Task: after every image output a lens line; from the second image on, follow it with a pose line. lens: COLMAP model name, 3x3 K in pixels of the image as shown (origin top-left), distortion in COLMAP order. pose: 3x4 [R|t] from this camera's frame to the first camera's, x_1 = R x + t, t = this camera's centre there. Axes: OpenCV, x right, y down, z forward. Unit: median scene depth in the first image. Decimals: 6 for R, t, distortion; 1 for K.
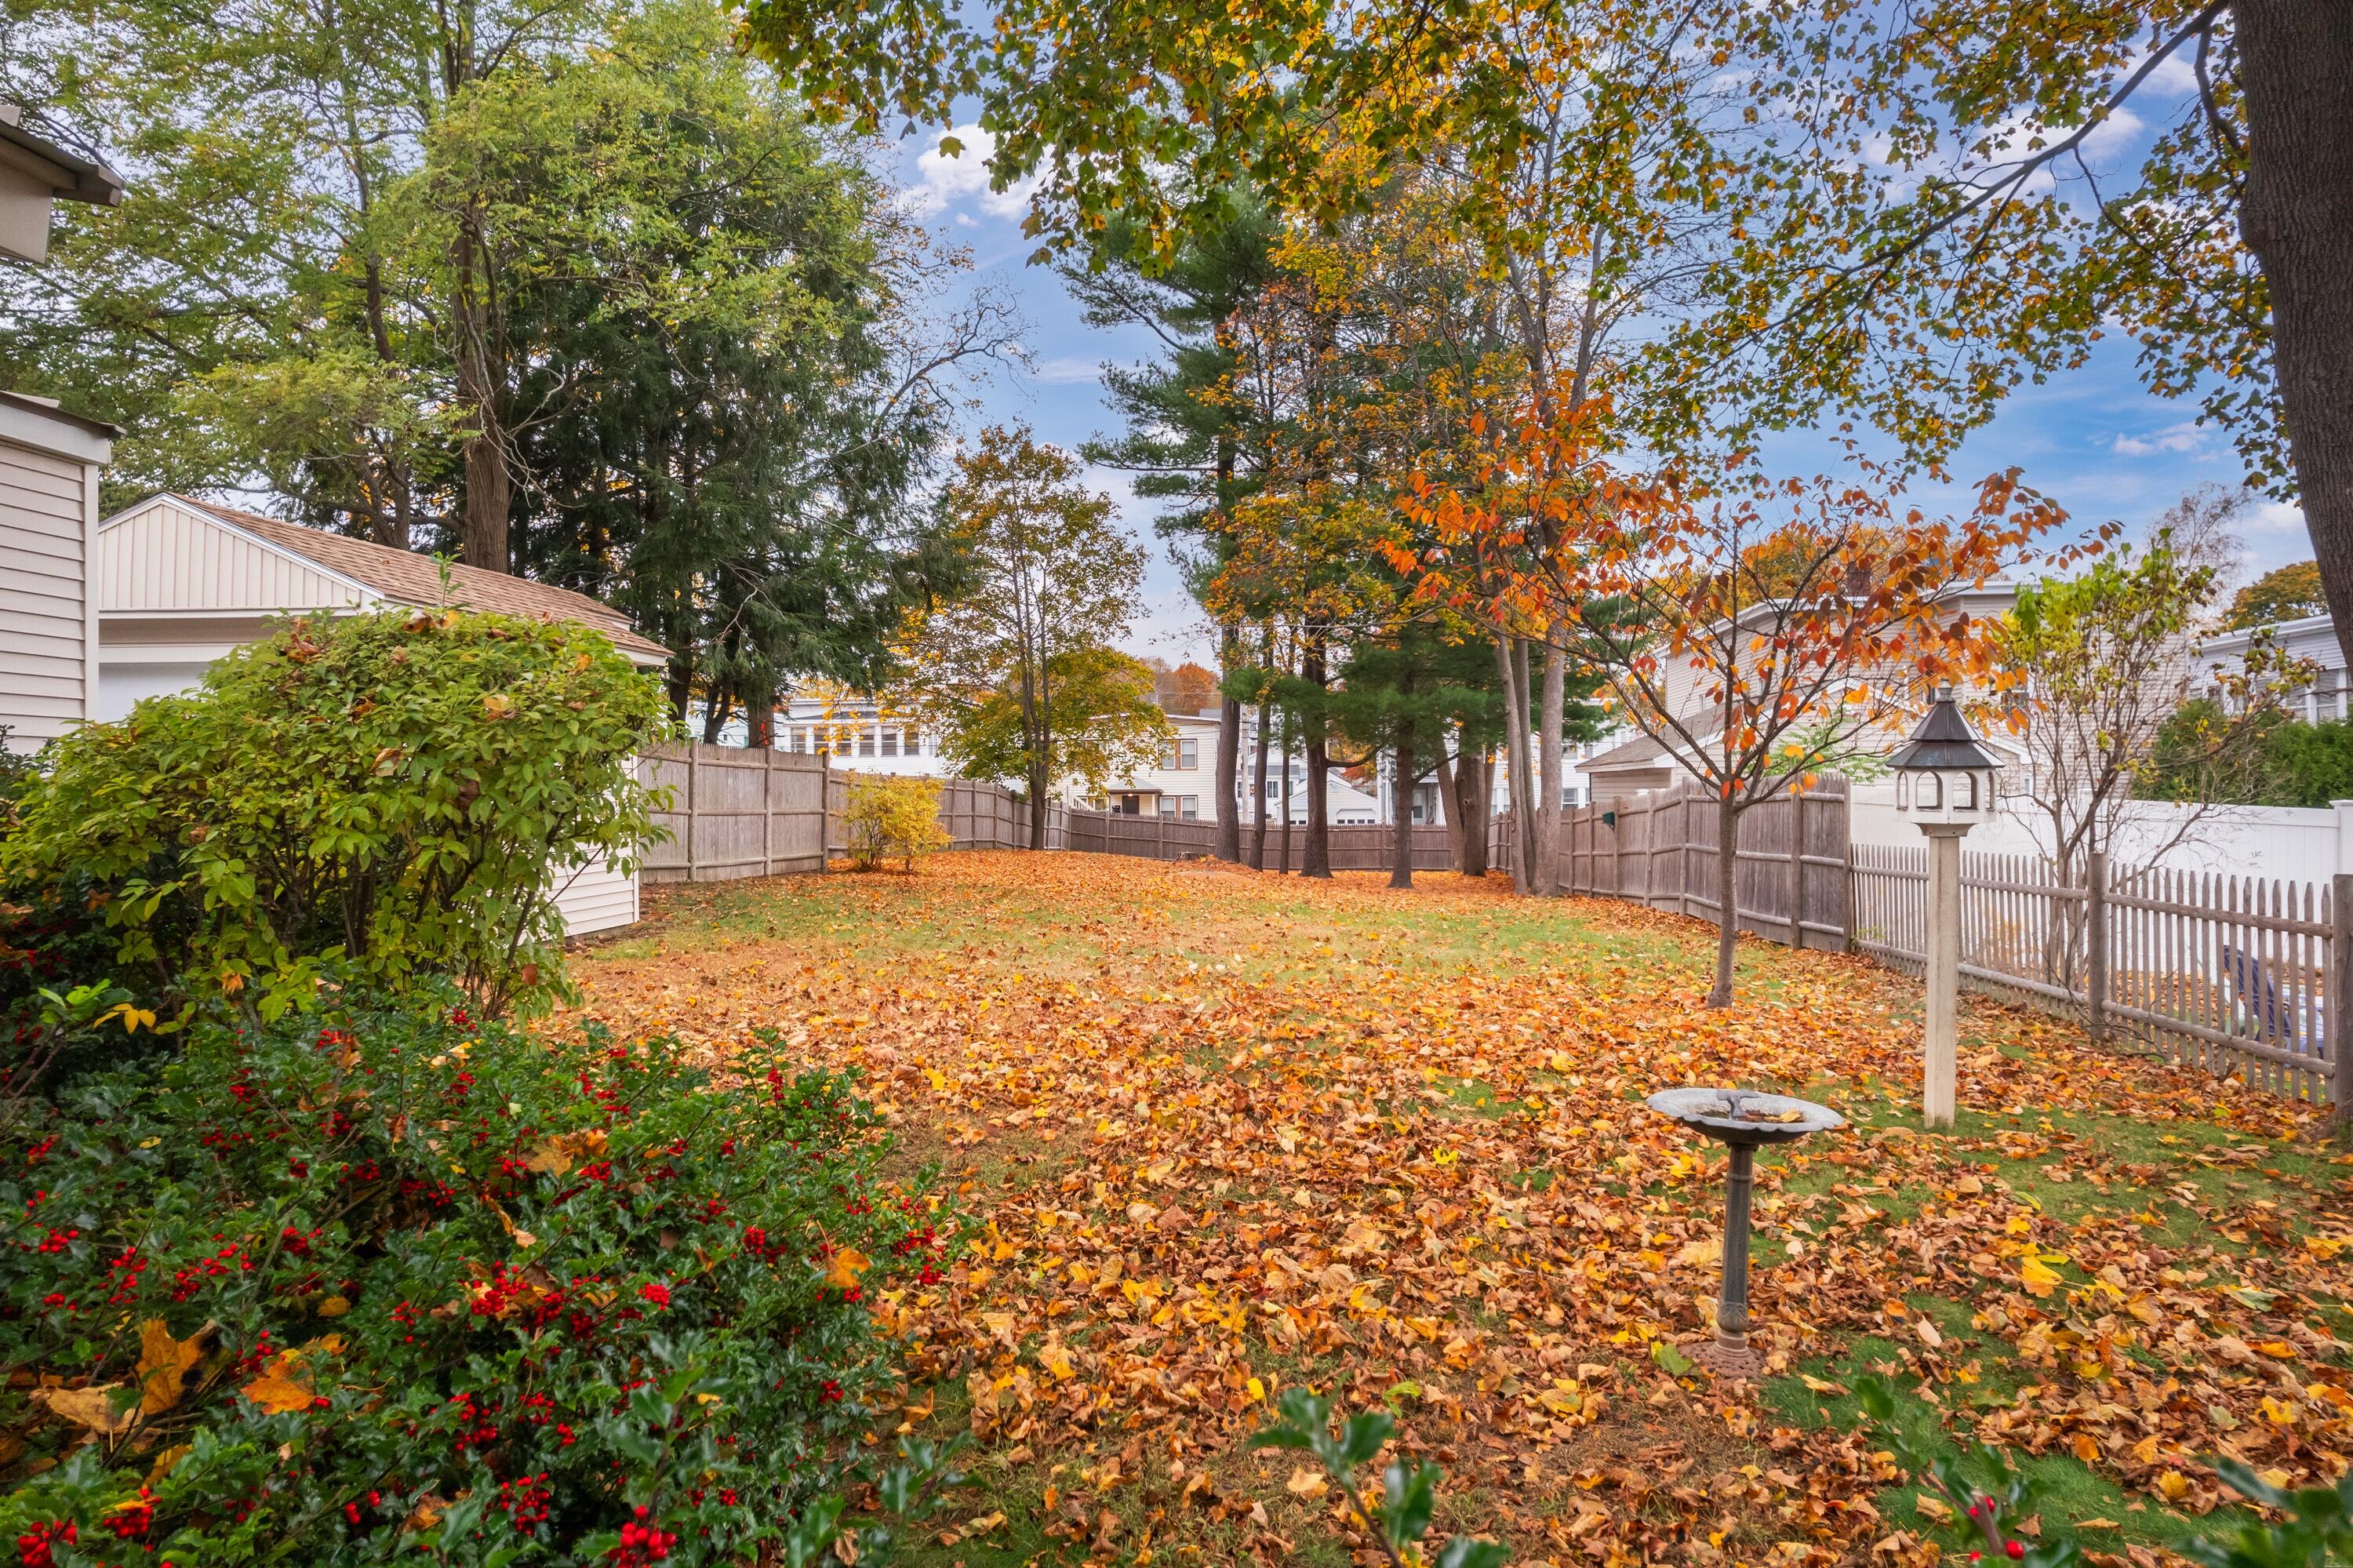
lens RADIAL K [[1497.9, 0, 1176.5], [0, 1497.9, 784.0], [0, 0, 1]] dist [0.002449, -0.000646]
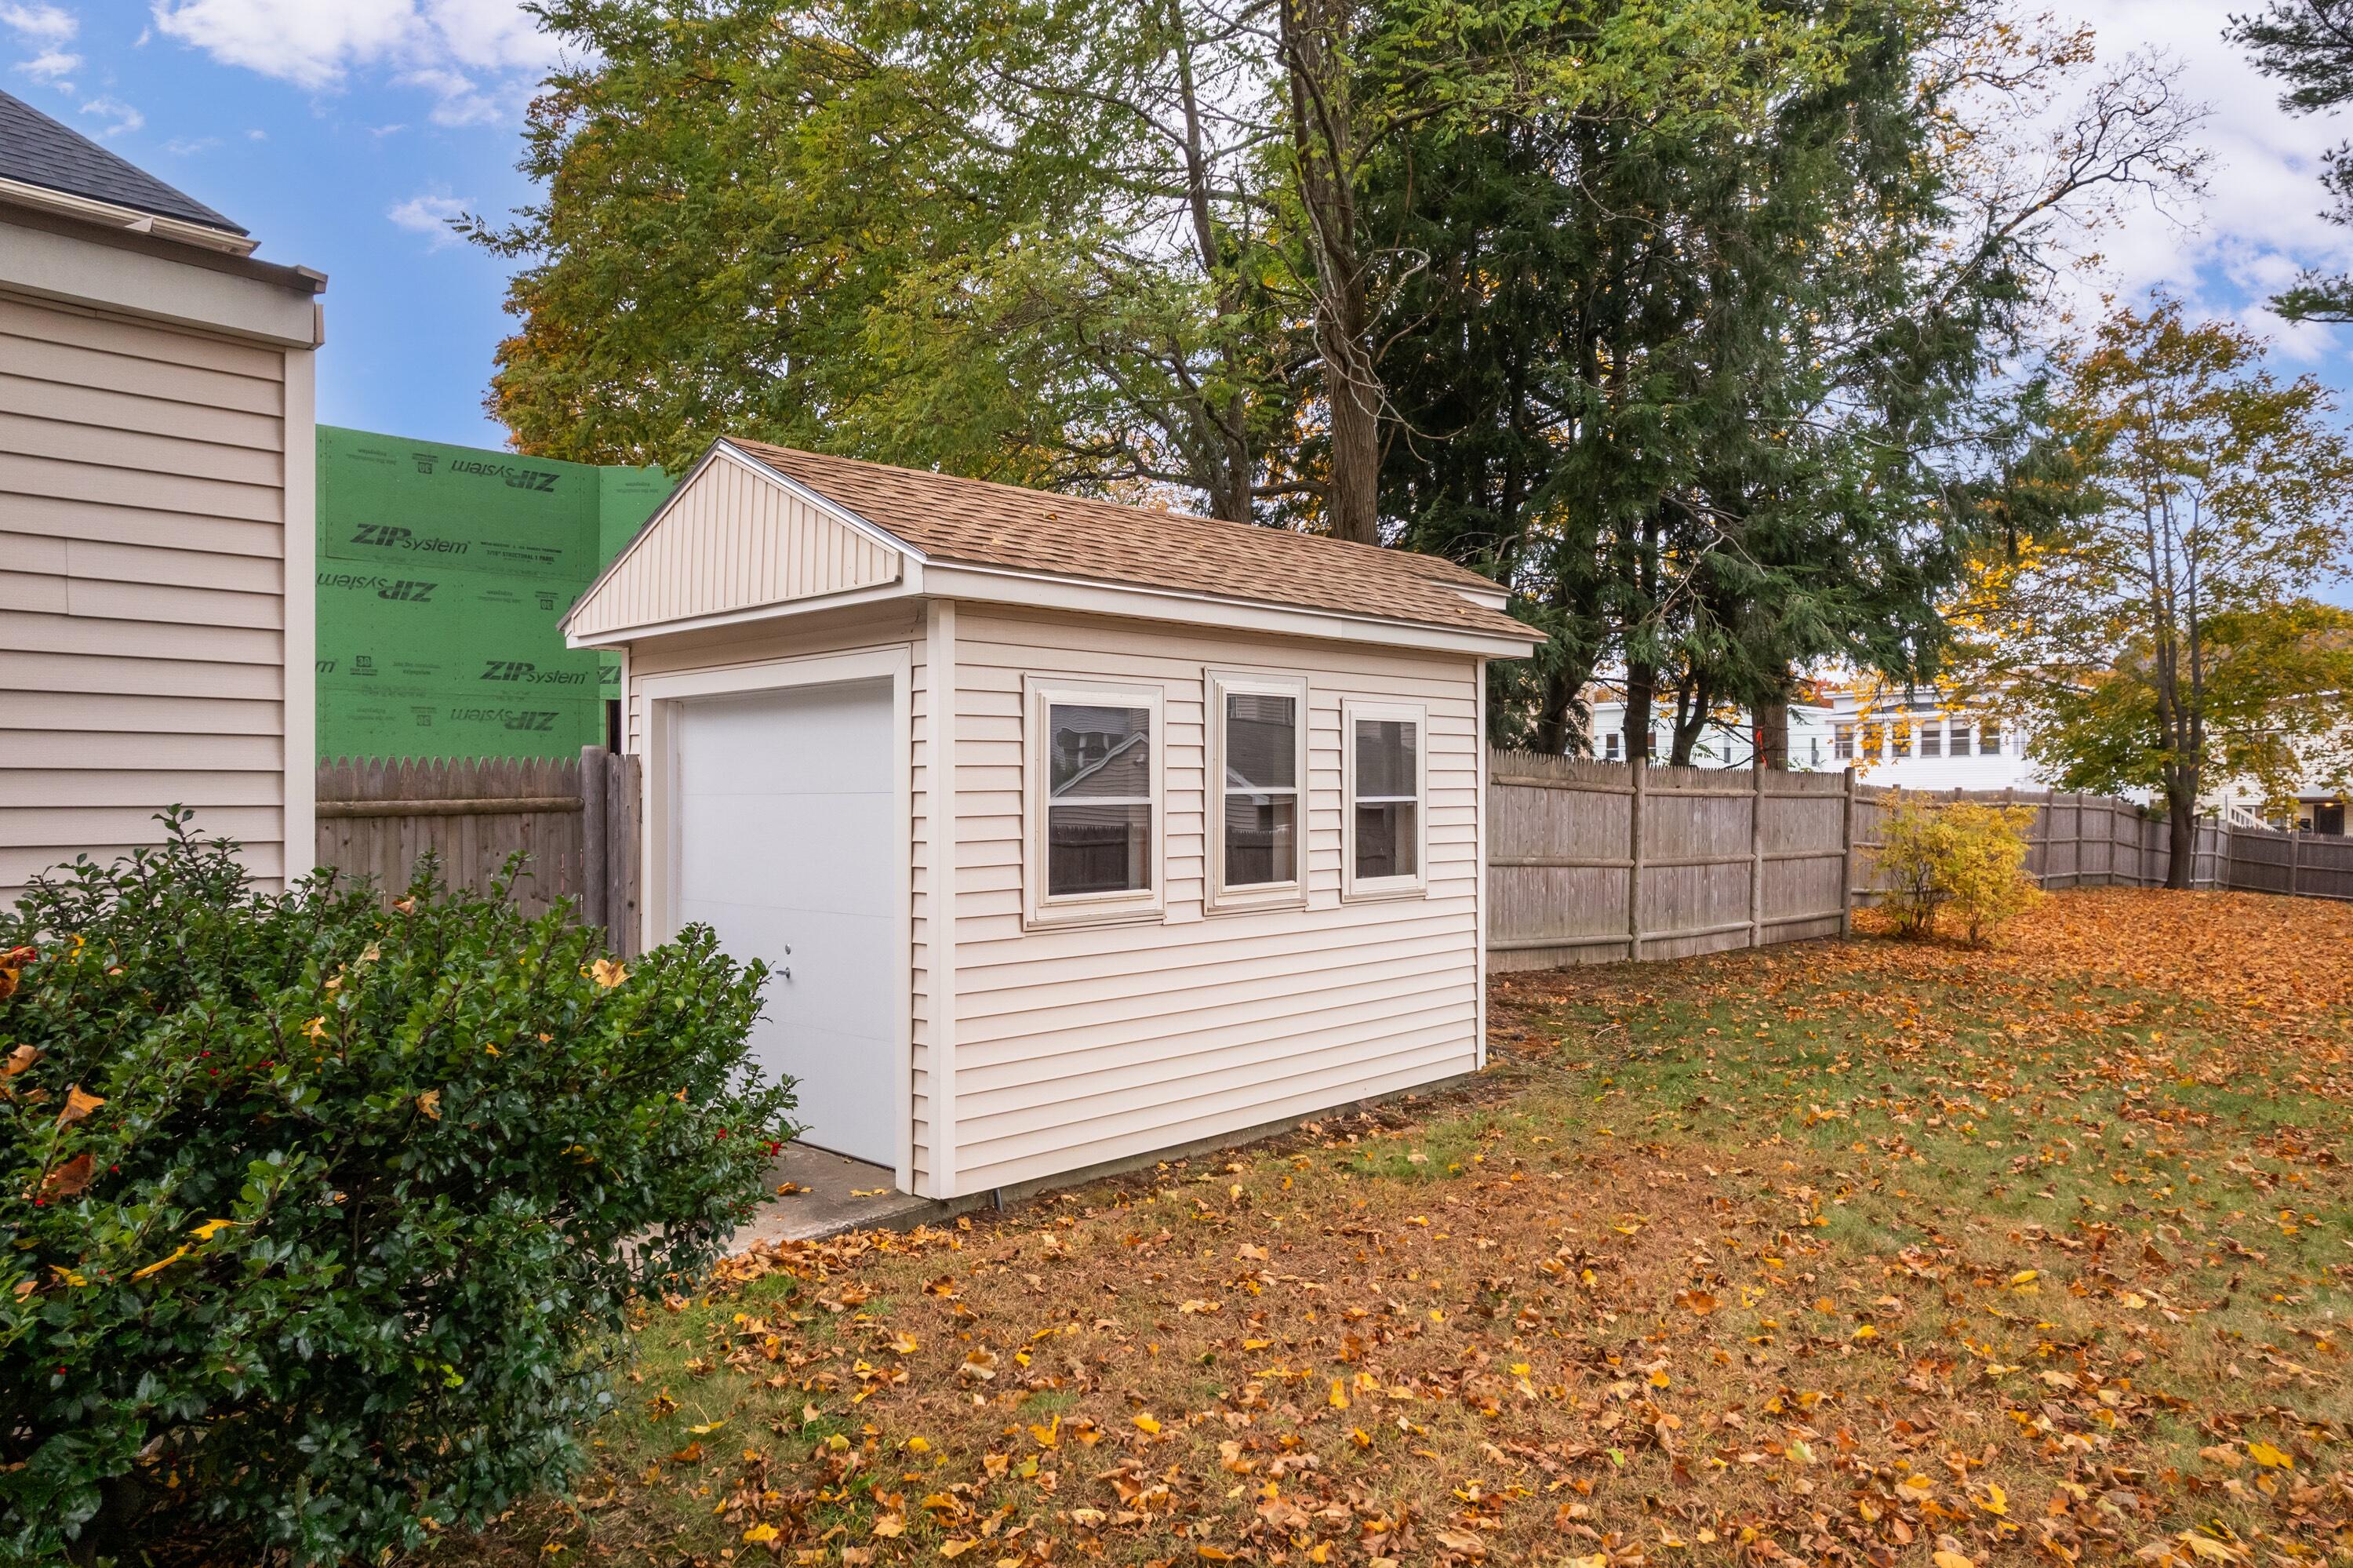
lens RADIAL K [[1514.0, 0, 1173.7], [0, 1514.0, 830.3], [0, 0, 1]] dist [-0.070581, 0.084220]
pose [[0.779645, 0.015340, -0.626034, -0.020426], [0.005411, 0.999498, 0.031229, -0.008529], [0.626198, -0.027736, 0.779170, 0.129702]]
